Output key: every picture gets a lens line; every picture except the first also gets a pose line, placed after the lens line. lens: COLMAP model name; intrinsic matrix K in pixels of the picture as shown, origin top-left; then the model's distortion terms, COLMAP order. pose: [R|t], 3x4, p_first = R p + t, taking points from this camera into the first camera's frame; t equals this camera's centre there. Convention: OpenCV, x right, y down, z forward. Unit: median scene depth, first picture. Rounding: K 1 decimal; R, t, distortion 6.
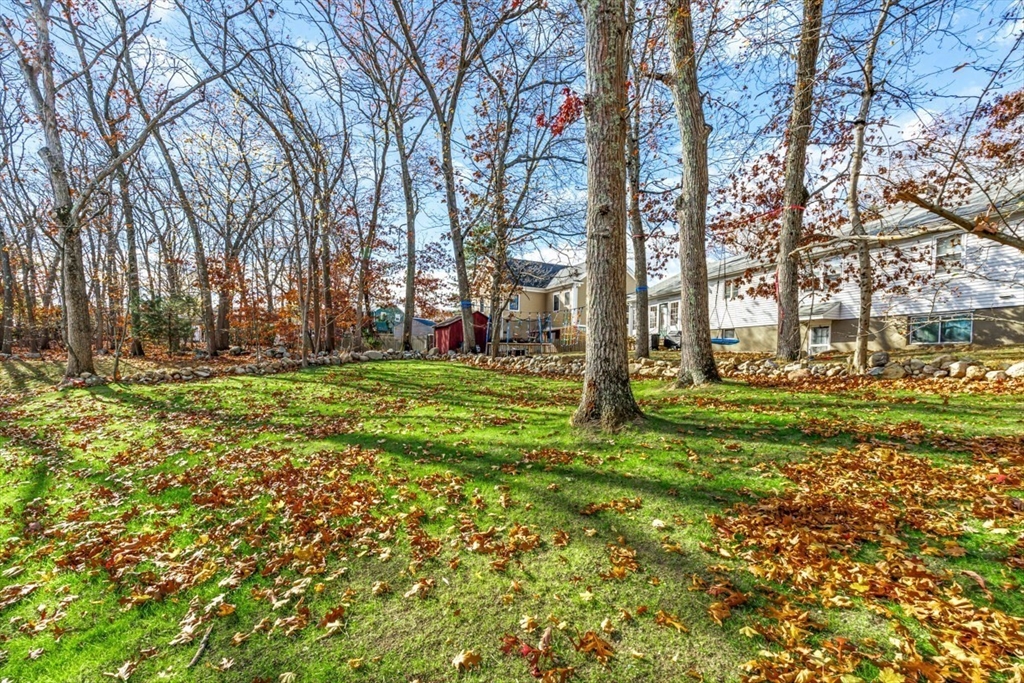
lens RADIAL K [[449.5, 0, 533.0], [0, 449.5, 372.1], [0, 0, 1]] dist [0.000176, 0.000102]
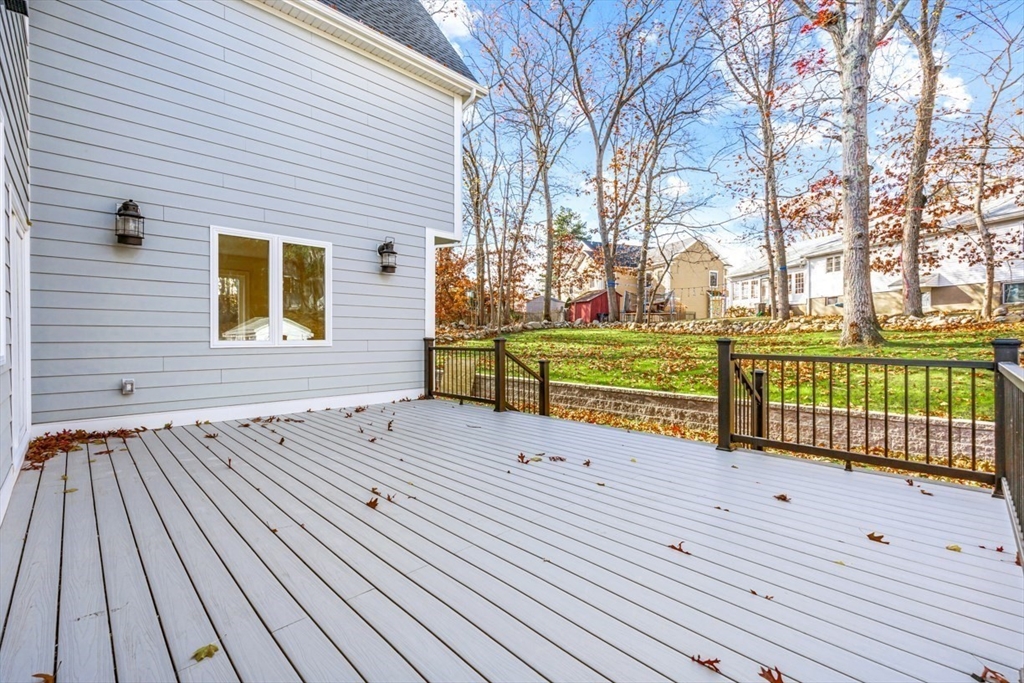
lens RADIAL K [[449.5, 0, 510.4], [0, 449.5, 338.1], [0, 0, 1]] dist [0.000176, 0.000102]
pose [[0.996235, -0.019517, -0.084472, -0.488649], [0.017517, 0.999550, -0.024350, 0.043890], [0.084909, 0.022778, 0.996128, -0.431286]]
